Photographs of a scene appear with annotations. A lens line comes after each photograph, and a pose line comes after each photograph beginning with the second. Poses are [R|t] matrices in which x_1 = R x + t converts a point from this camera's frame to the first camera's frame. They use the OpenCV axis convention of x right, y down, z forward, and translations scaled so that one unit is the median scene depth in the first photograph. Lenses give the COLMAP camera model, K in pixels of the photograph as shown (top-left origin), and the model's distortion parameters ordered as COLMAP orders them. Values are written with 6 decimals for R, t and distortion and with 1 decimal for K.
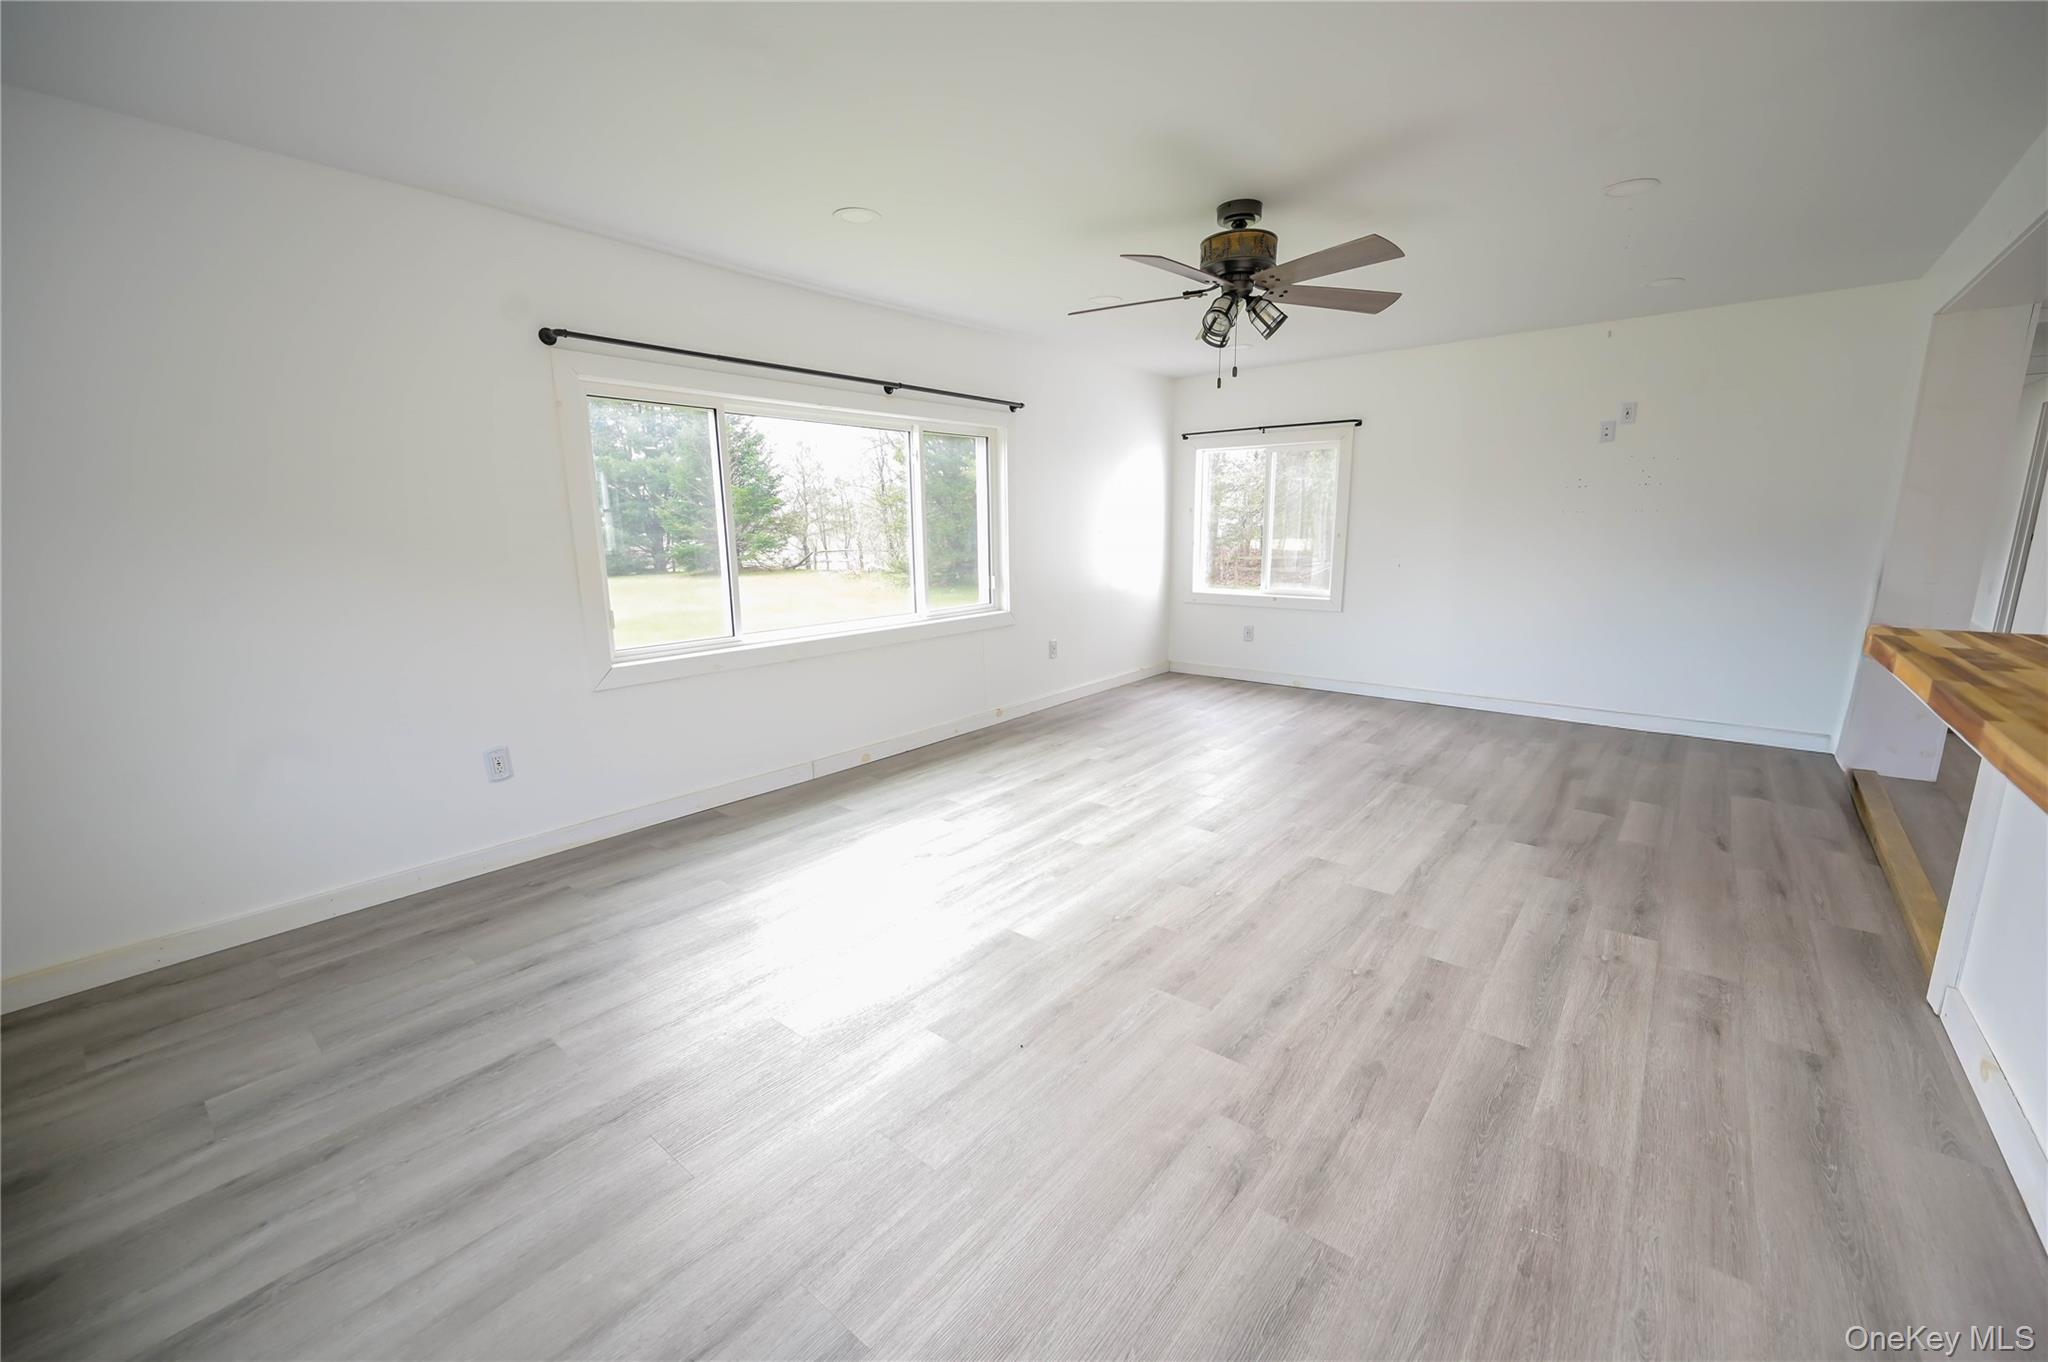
lens RADIAL K [[806.5, 0, 1034.7], [0, 806.5, 679.6], [0, 0, 1]] dist [0.000718, 0.000145]
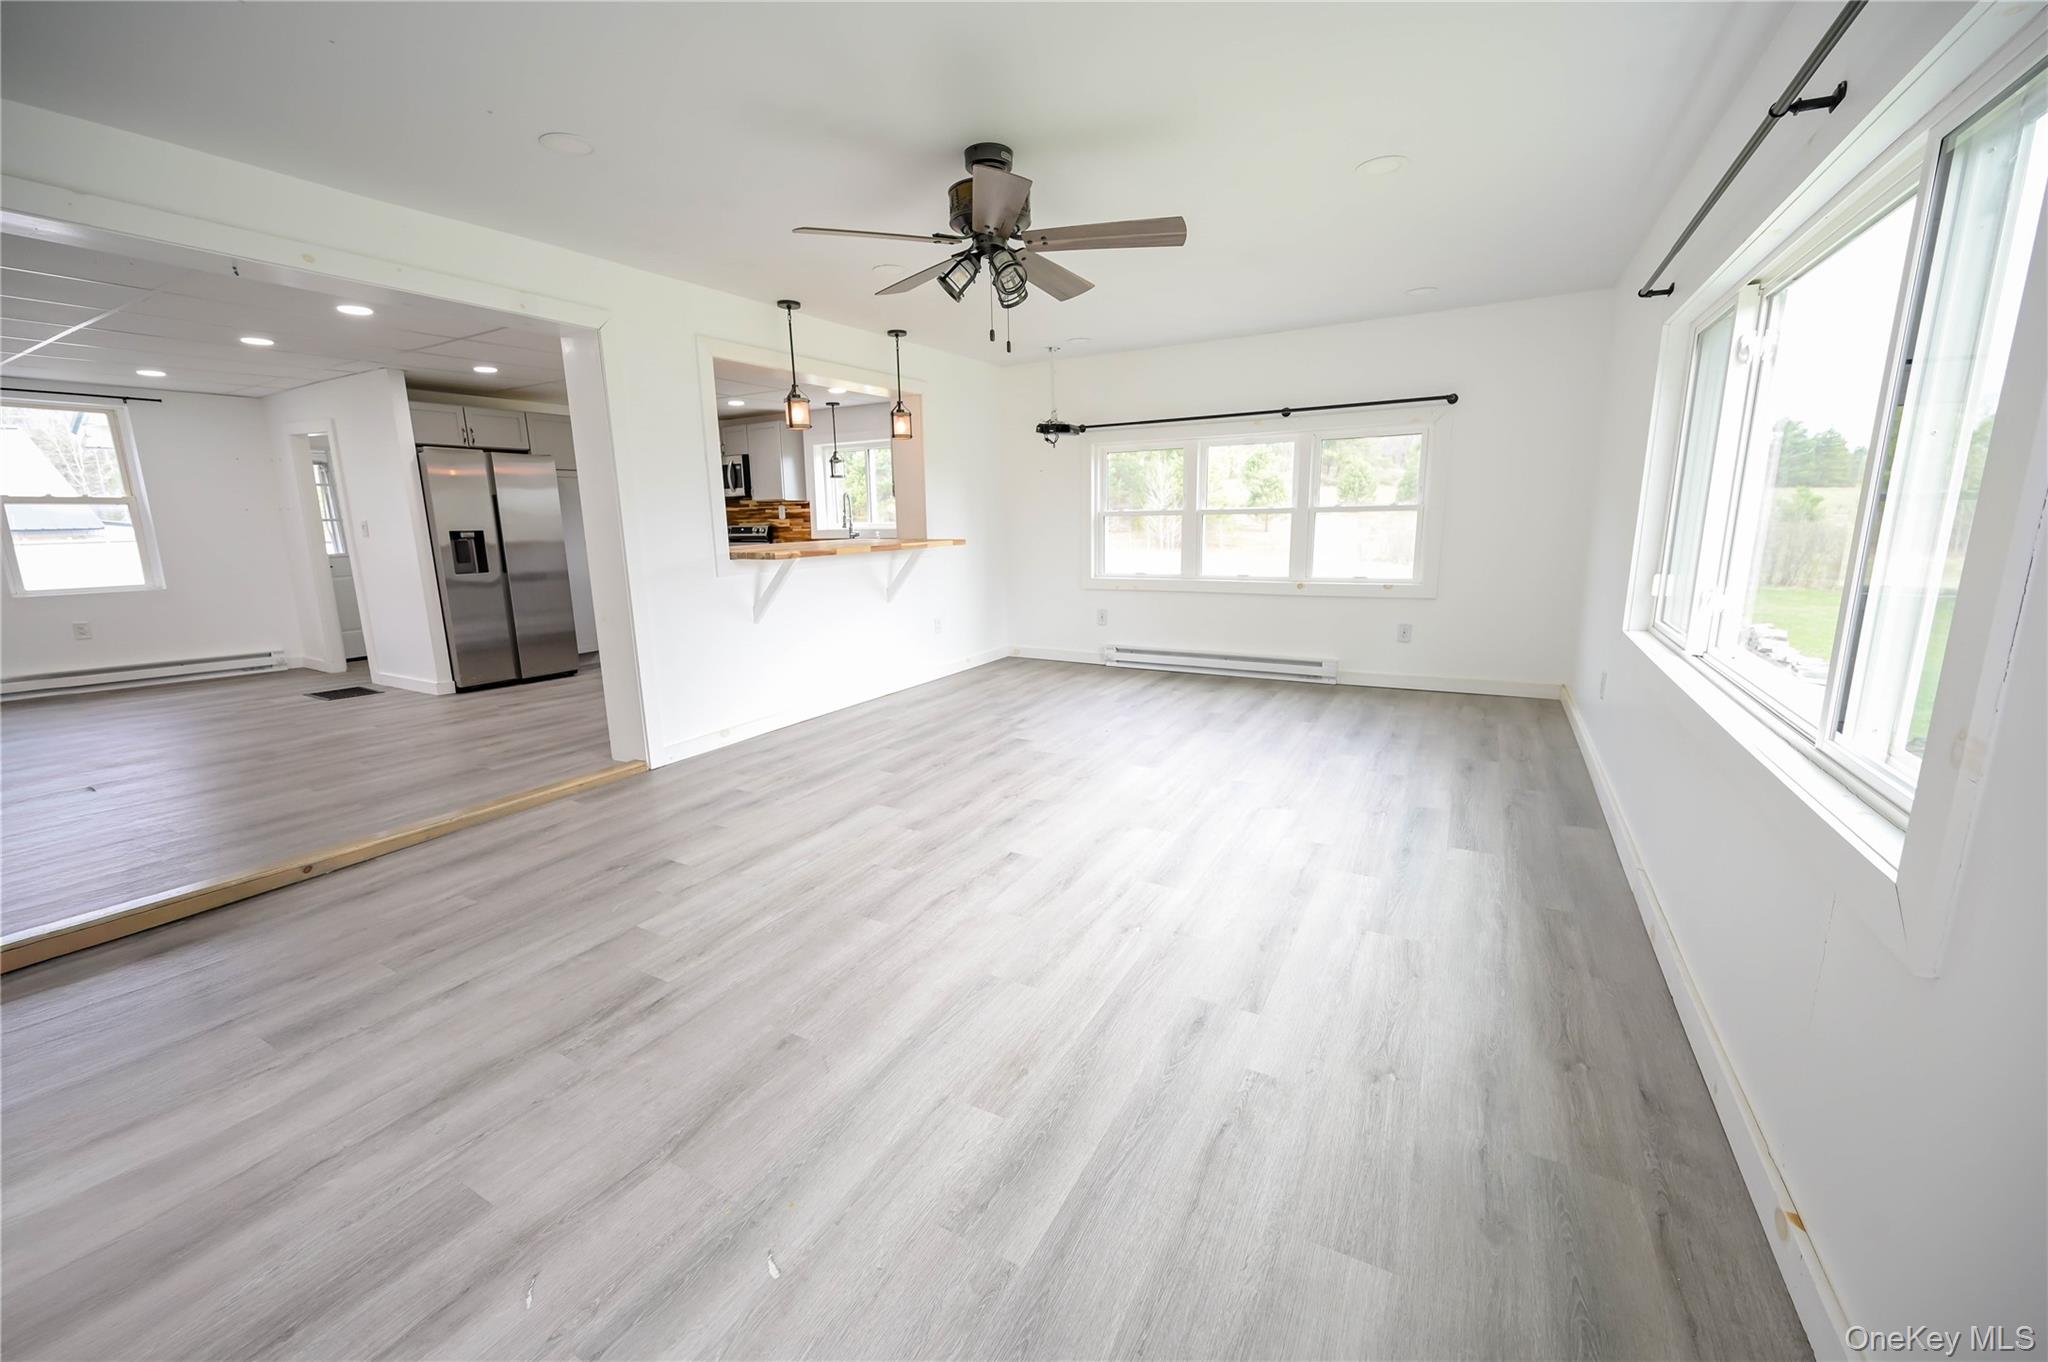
lens RADIAL K [[802.1, 0, 1021.9], [0, 802.1, 681.8], [0, 0, 1]] dist [-0.003621, -0.000165]
pose [[-0.985724, 0.065797, -0.154979, 0.303070], [0.000330, 0.921233, 0.389011, -0.295627], [0.168368, 0.383406, -0.908104, 1.576063]]
